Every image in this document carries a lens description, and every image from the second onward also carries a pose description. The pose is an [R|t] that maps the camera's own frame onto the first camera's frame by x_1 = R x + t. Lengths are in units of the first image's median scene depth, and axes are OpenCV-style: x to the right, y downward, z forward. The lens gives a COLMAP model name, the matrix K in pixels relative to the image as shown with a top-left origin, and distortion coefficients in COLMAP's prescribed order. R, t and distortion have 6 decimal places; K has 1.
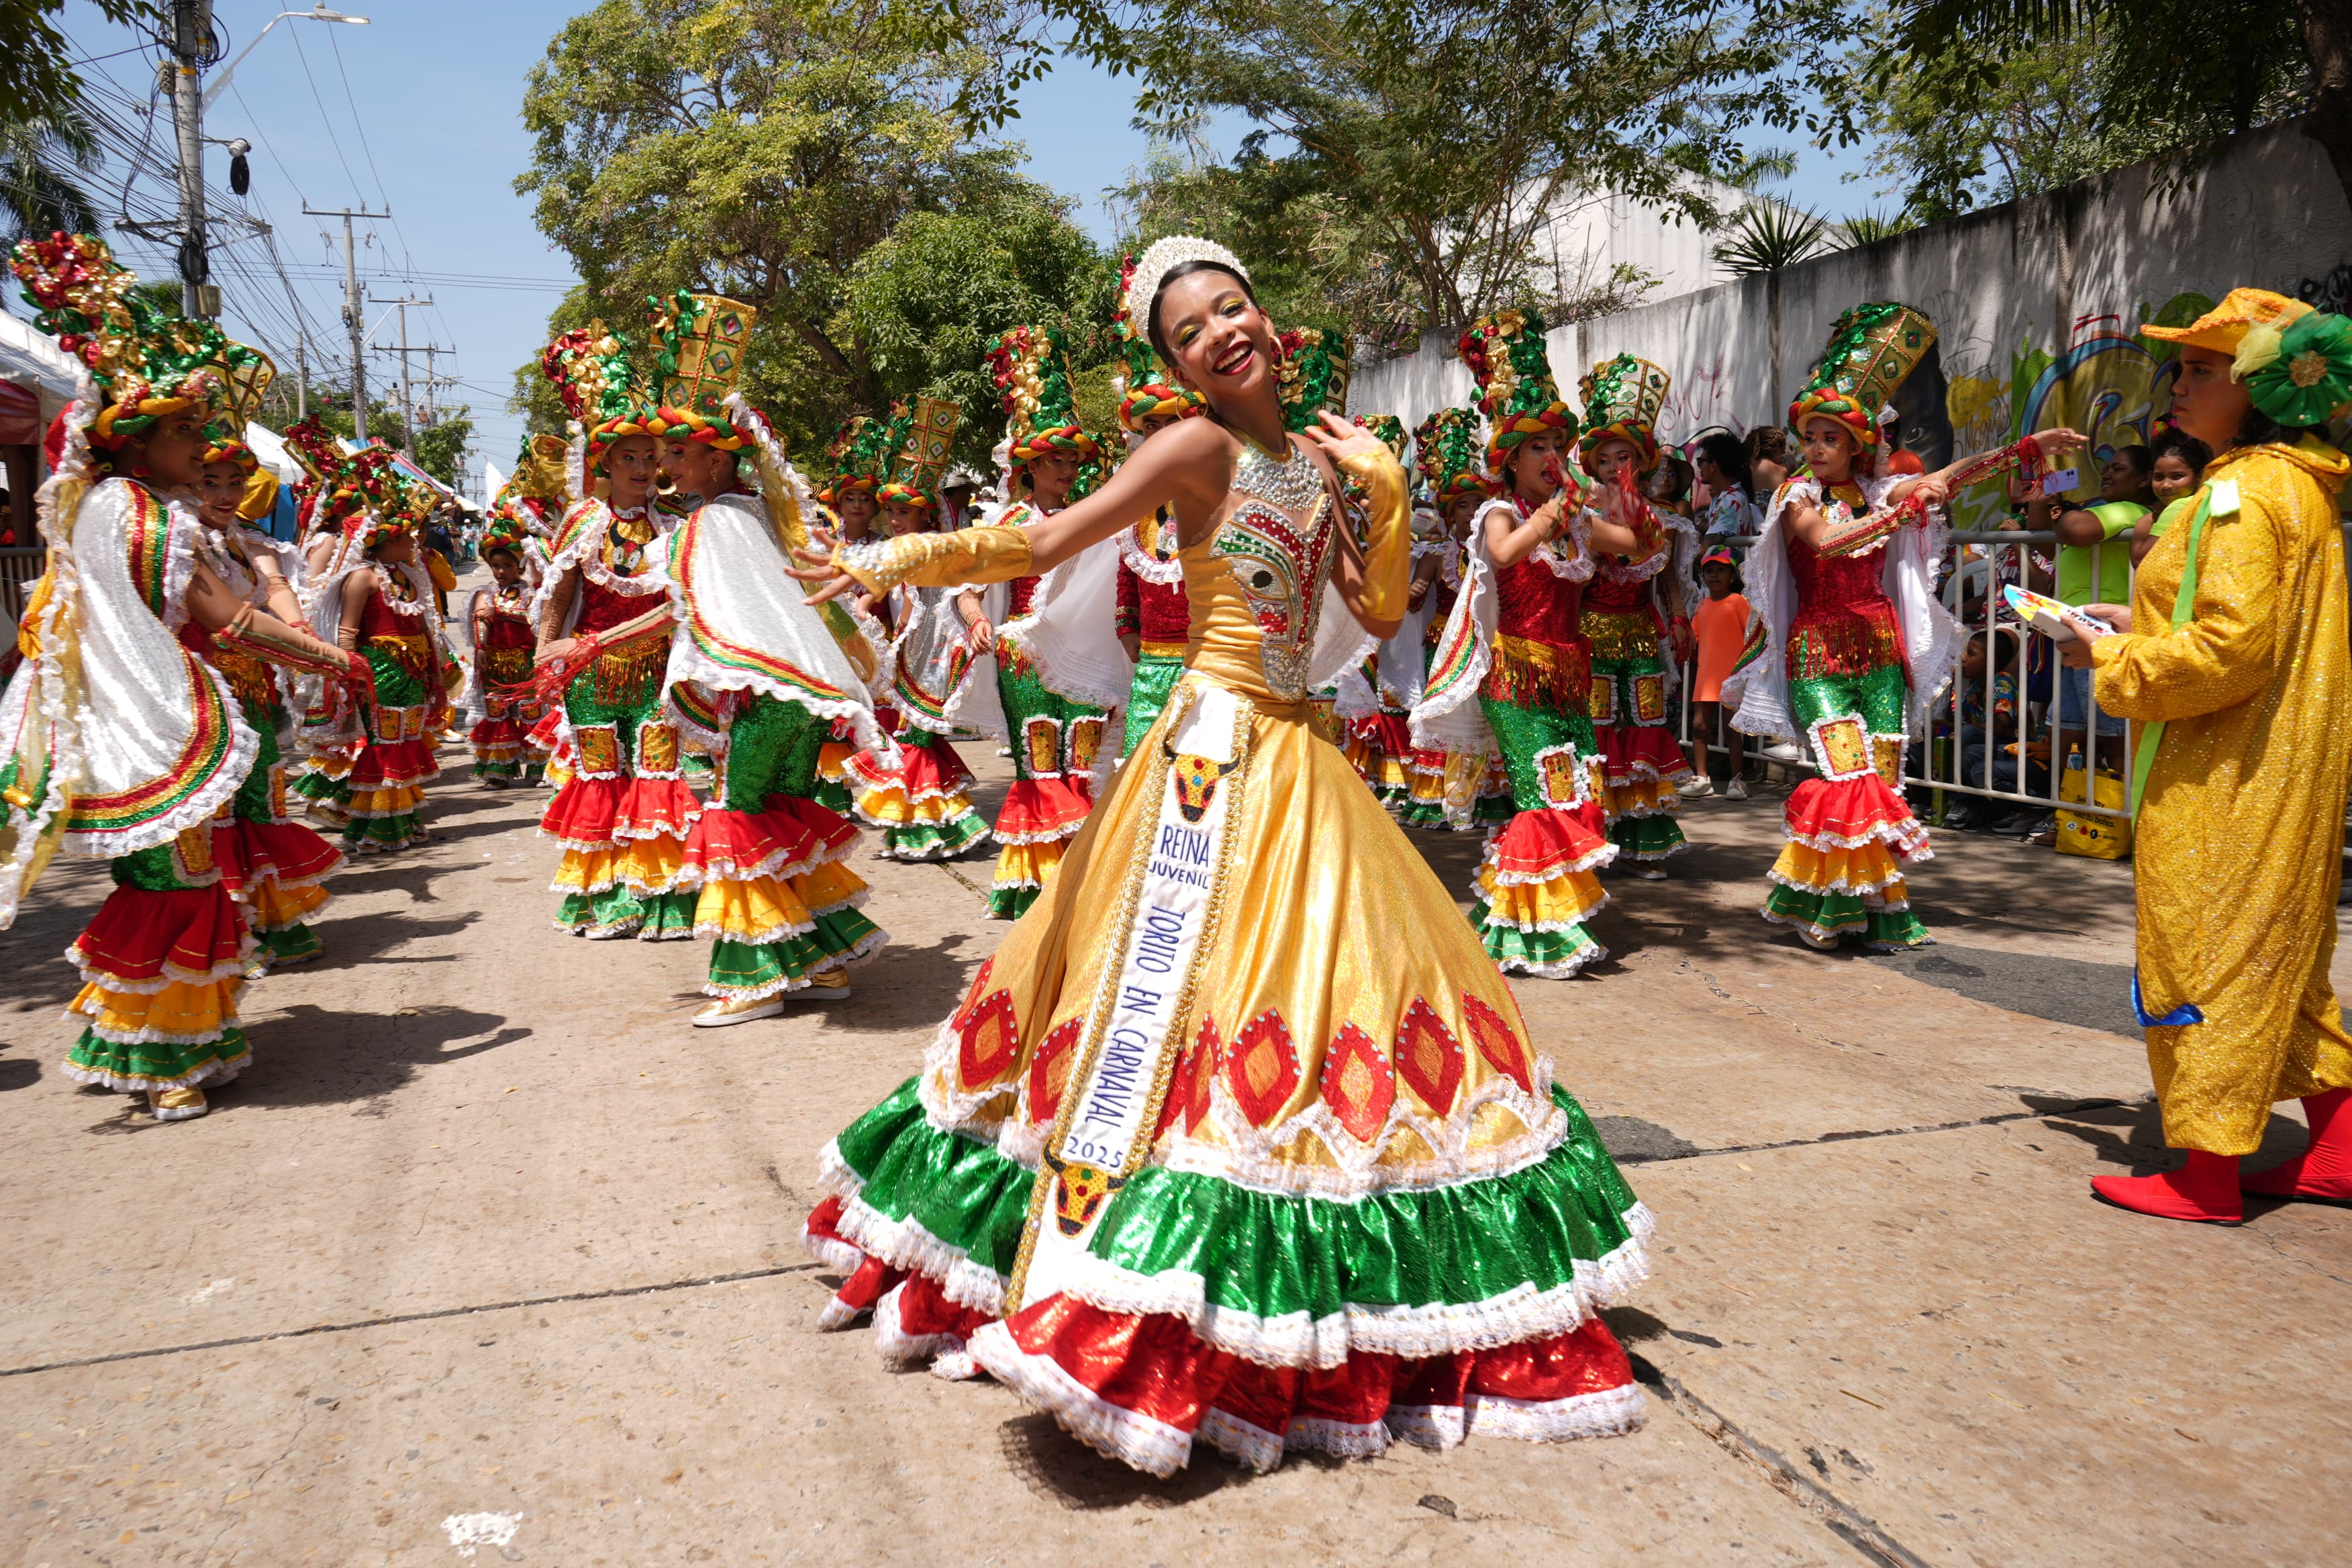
lens RADIAL K [[1829.7, 0, 1176.0], [0, 1829.7, 784.0], [0, 0, 1]] dist [-0.024882, 0.002078]
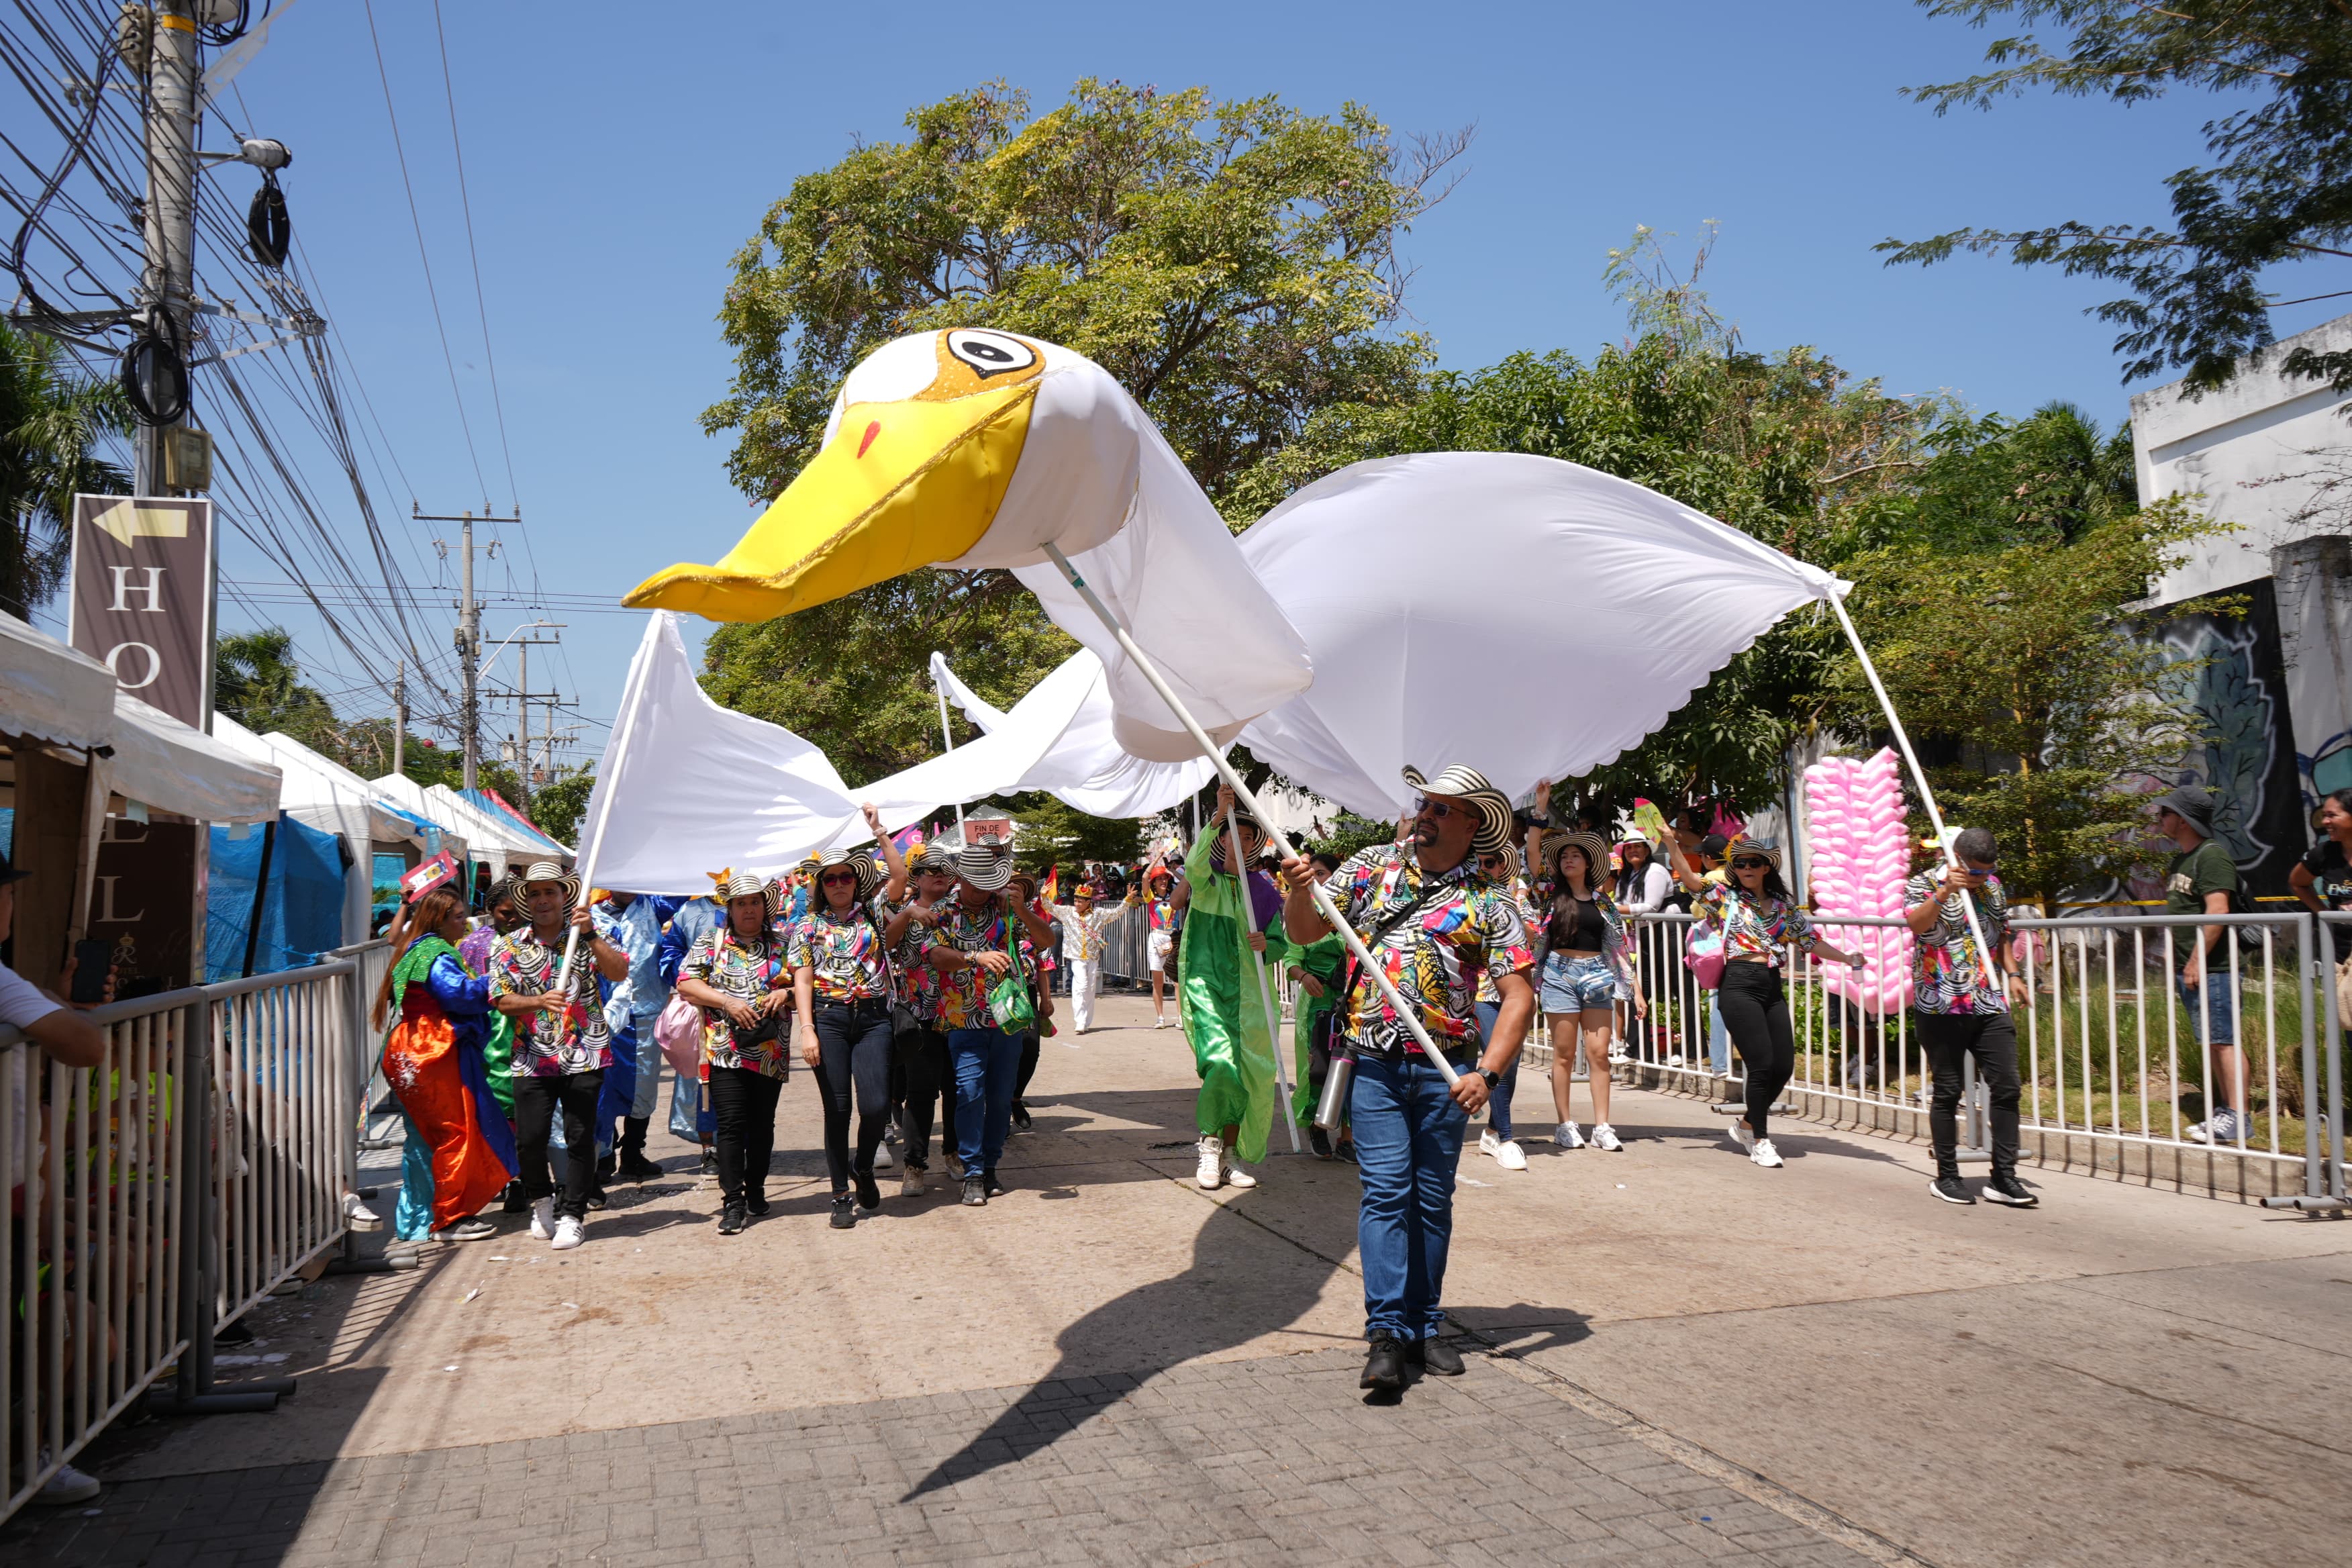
lens RADIAL K [[1829.7, 0, 1176.0], [0, 1829.7, 784.0], [0, 0, 1]] dist [-0.024882, 0.002078]
pose [[0.998674, -0.027597, -0.043450, -0.109788], [0.018731, 0.981094, -0.192624, -0.036186], [0.047944, 0.191555, 0.980310, 0.243472]]
